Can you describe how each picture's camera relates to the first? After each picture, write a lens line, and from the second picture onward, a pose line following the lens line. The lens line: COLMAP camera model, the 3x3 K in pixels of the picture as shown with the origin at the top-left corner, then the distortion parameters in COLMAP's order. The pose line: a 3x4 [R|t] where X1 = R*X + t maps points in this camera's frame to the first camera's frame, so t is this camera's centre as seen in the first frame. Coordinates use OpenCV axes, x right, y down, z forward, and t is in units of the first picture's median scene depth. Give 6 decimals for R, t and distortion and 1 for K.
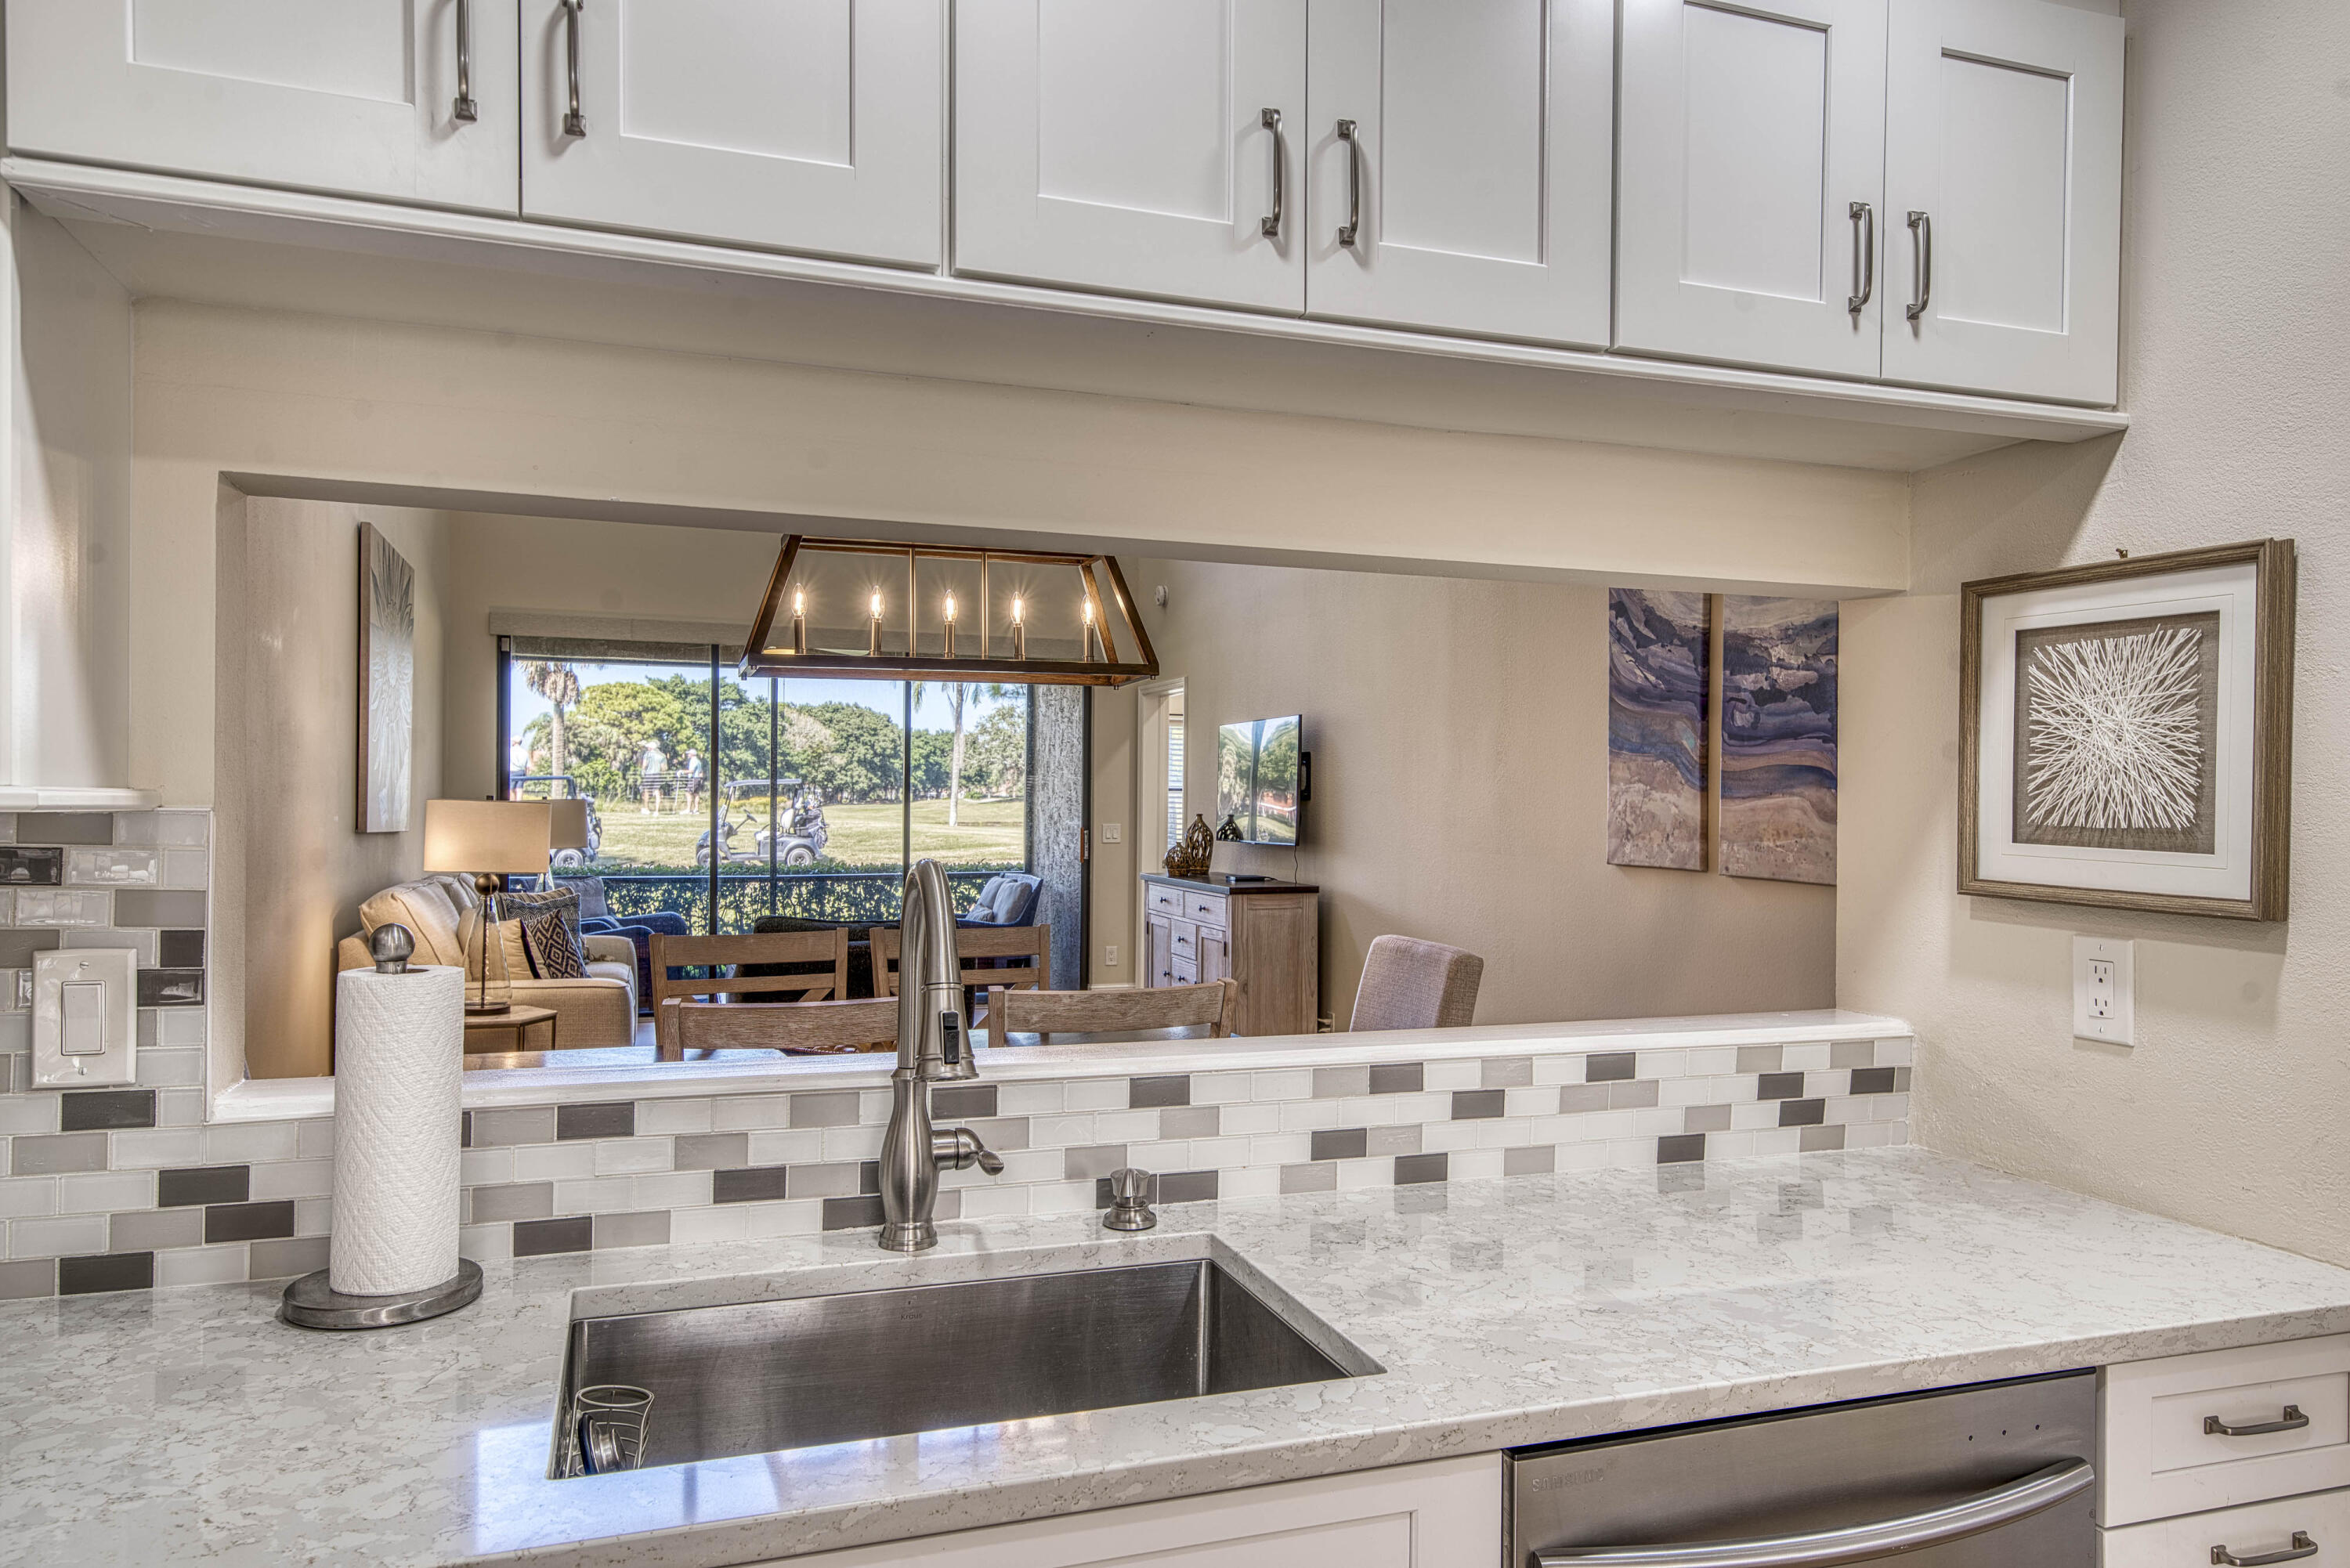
lens RADIAL K [[1567.6, 0, 1197.9], [0, 1567.6, 807.2], [0, 0, 1]] dist [0.023672, 0.002308]
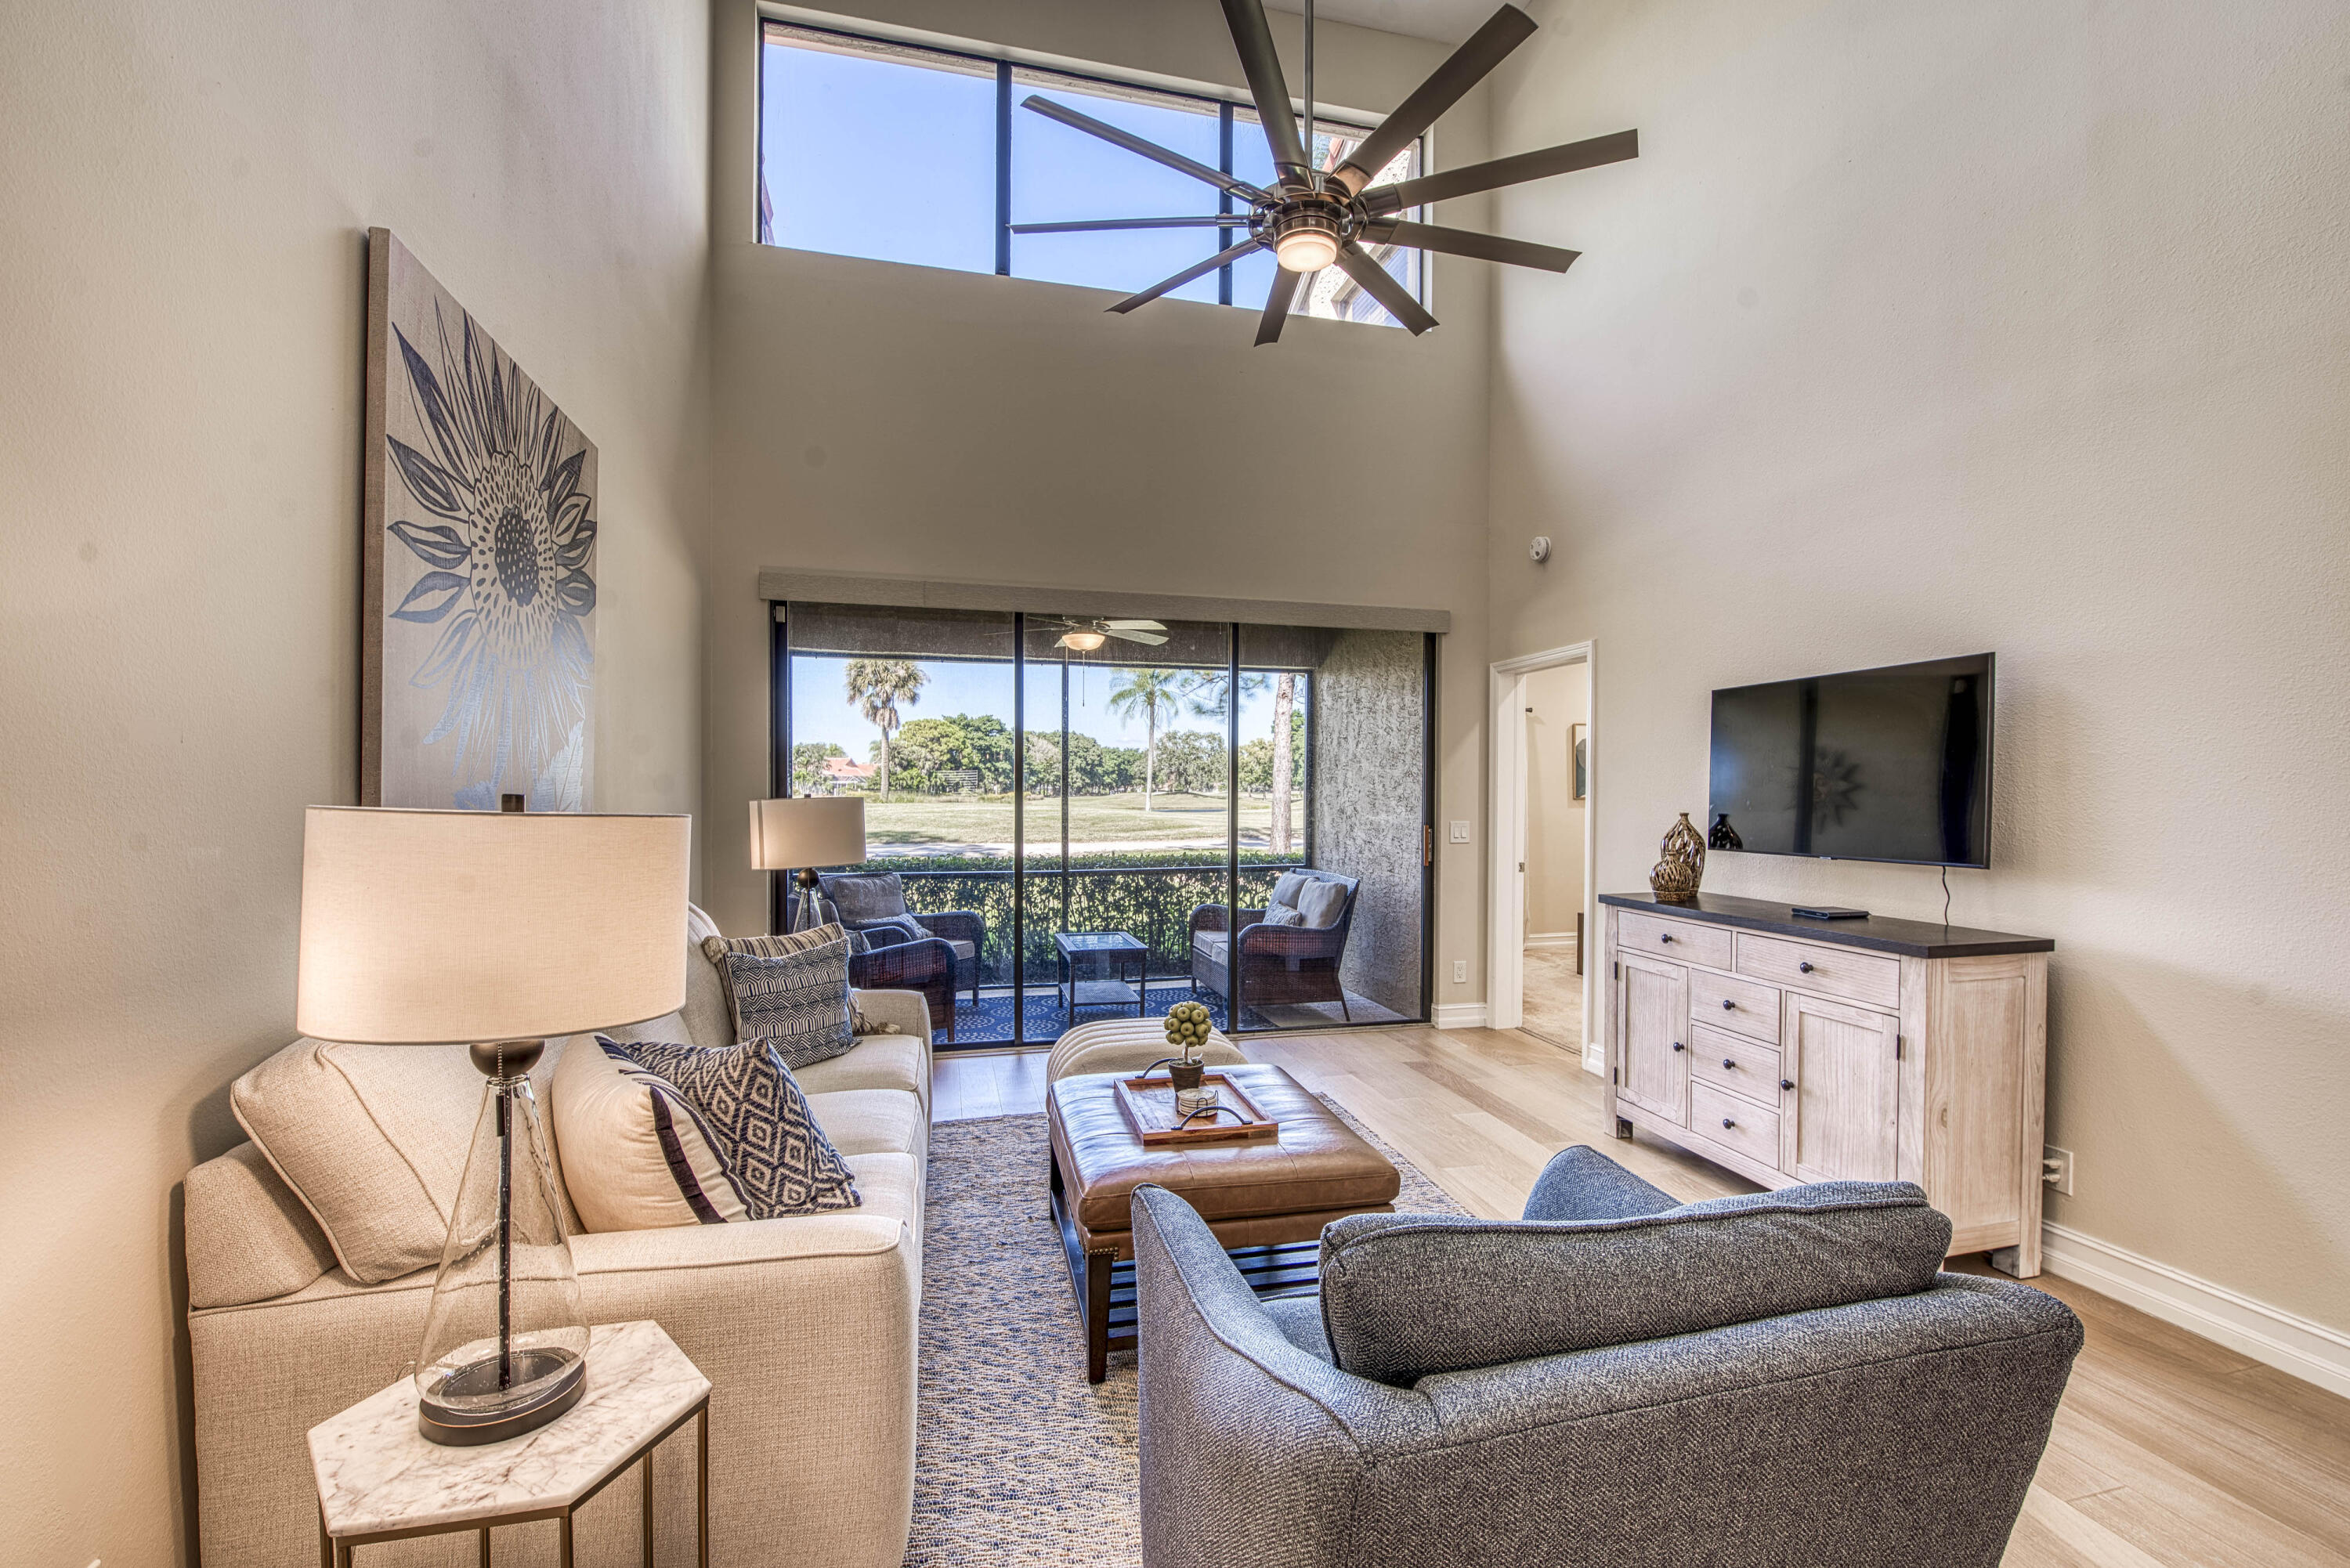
lens RADIAL K [[1009.5, 0, 1202.1], [0, 1009.5, 806.8], [0, 0, 1]] dist [-0.003986, -0.008789]
pose [[0.996262, -0.004360, -0.086276, -0.737101], [0.005190, 0.999942, 0.009407, -0.016529], [0.086230, -0.009819, 0.996227, 2.106312]]
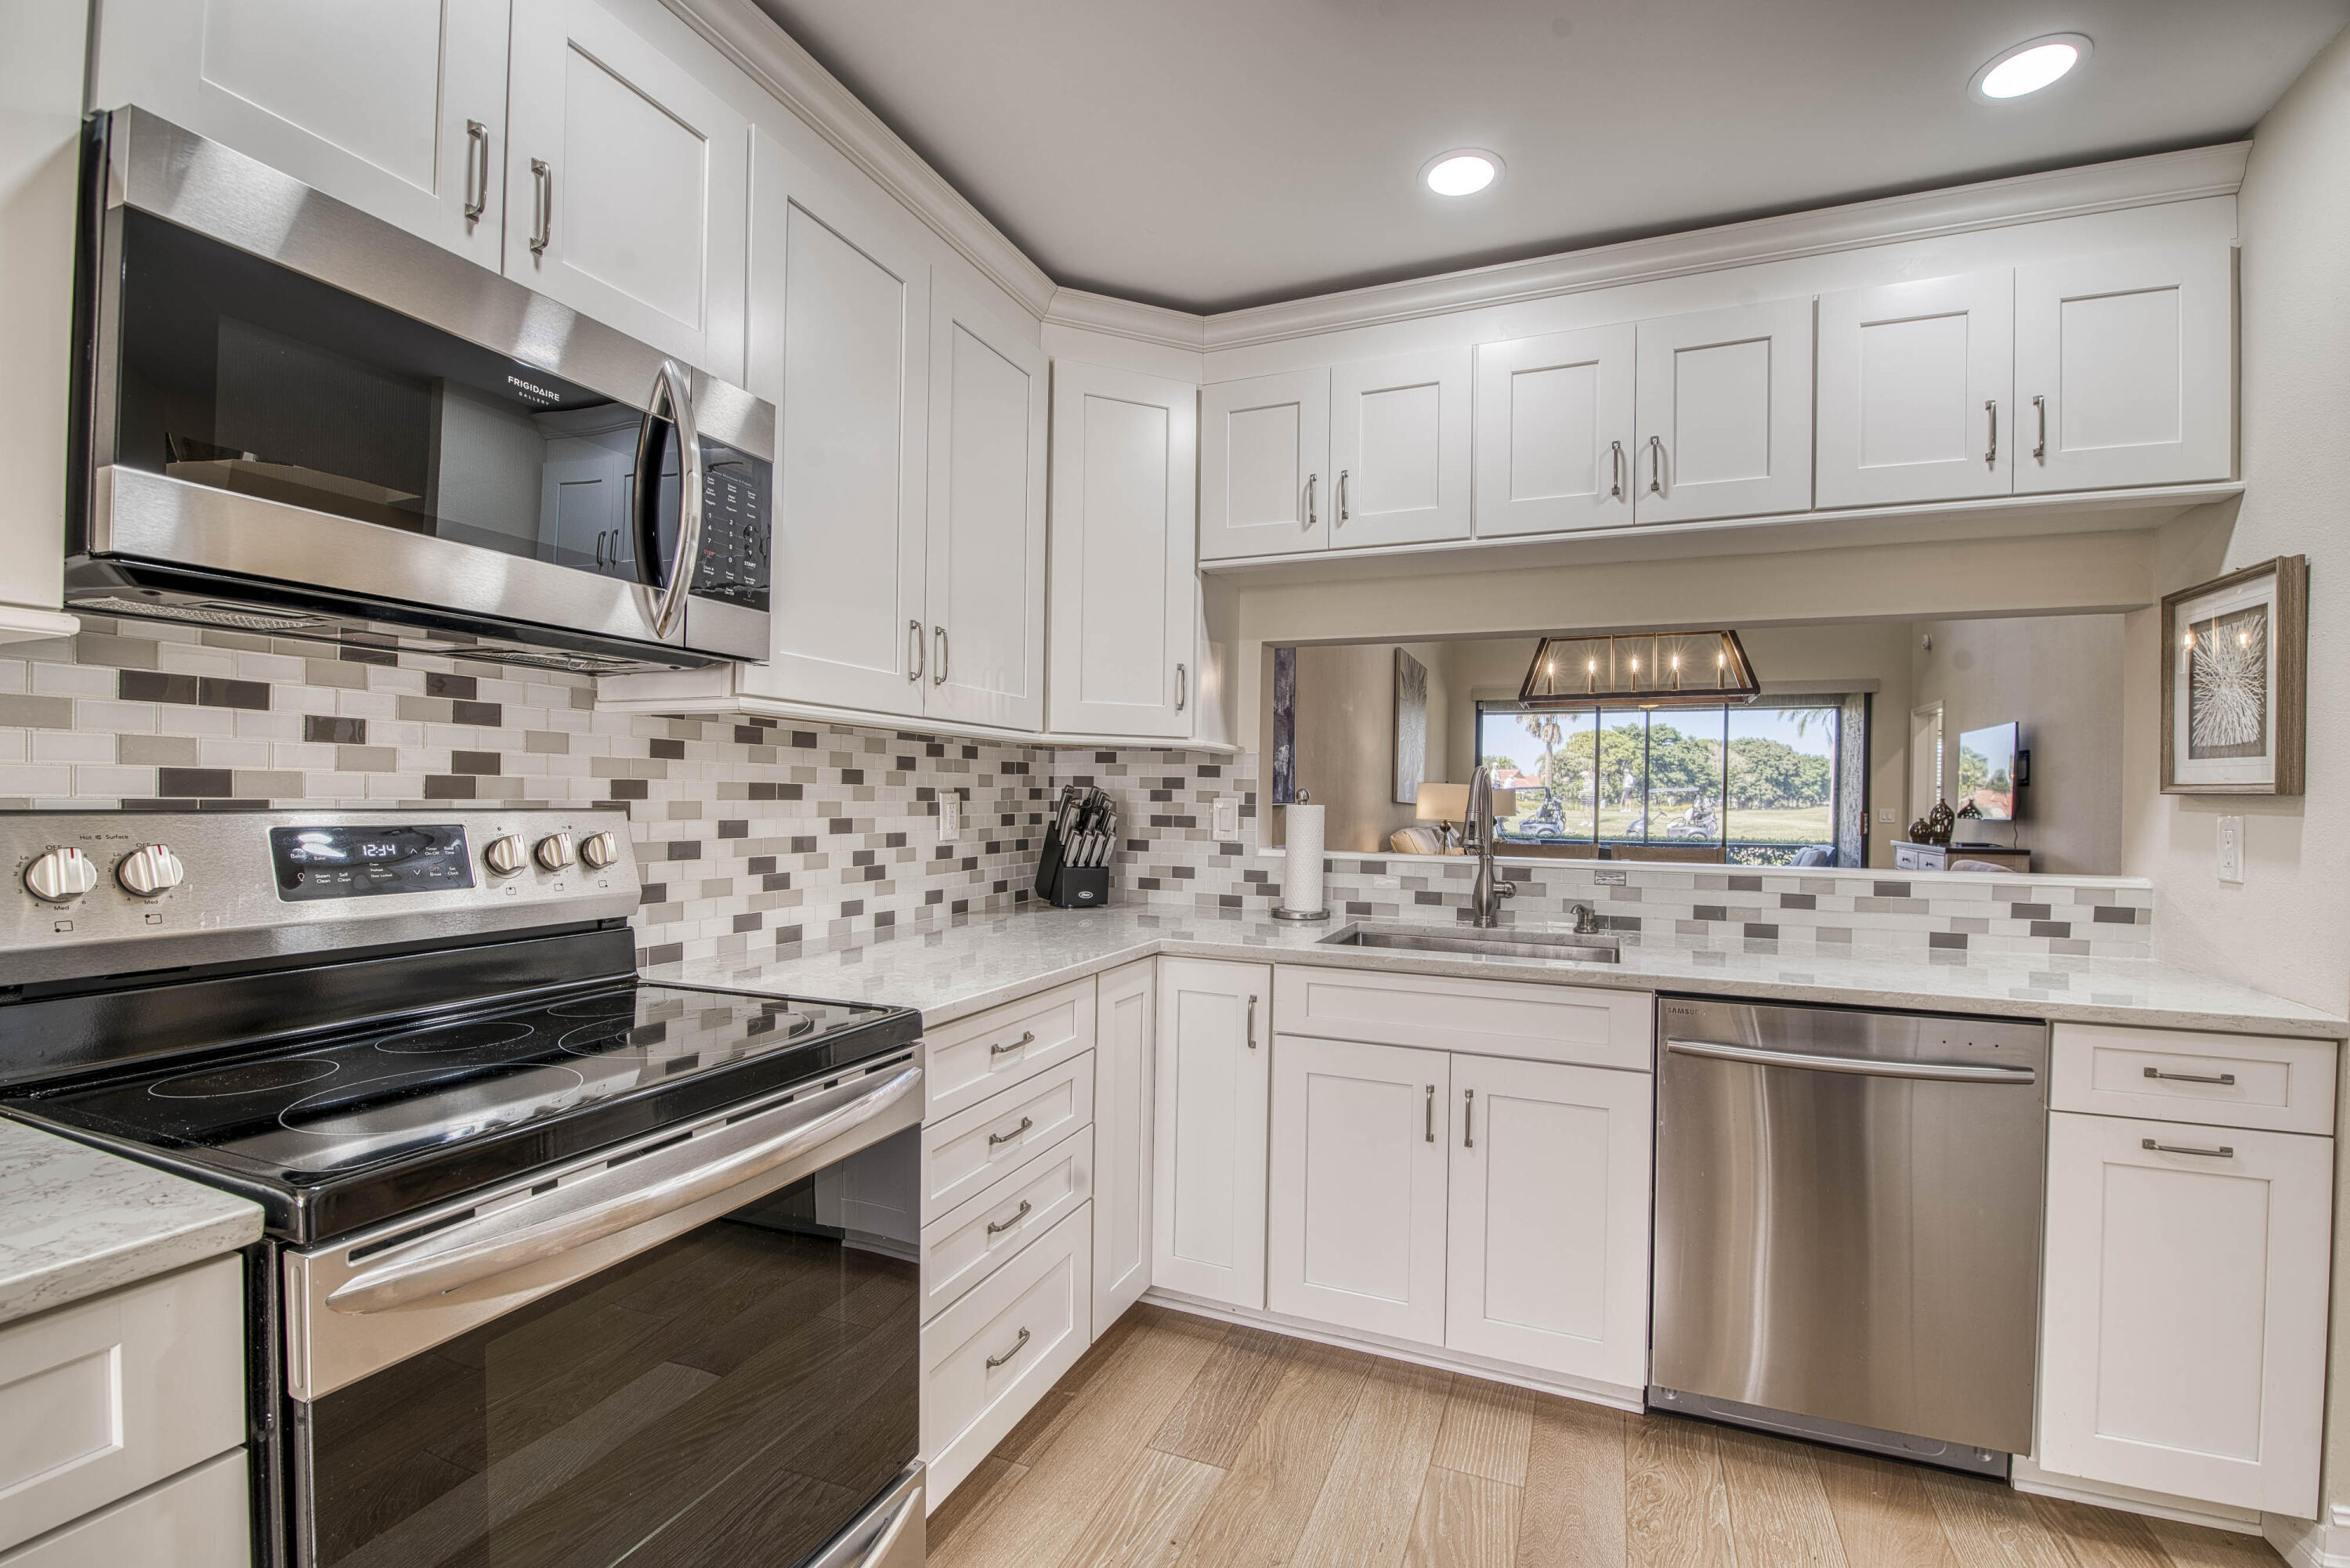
lens RADIAL K [[1009.5, 0, 1202.1], [0, 1009.5, 806.8], [0, 0, 1]] dist [-0.003986, -0.008789]
pose [[0.748311, 0.007097, -0.663310, 0.406621], [-0.009810, 0.999952, -0.000368, 0.073758], [0.663275, 0.006783, 0.748345, -0.365421]]
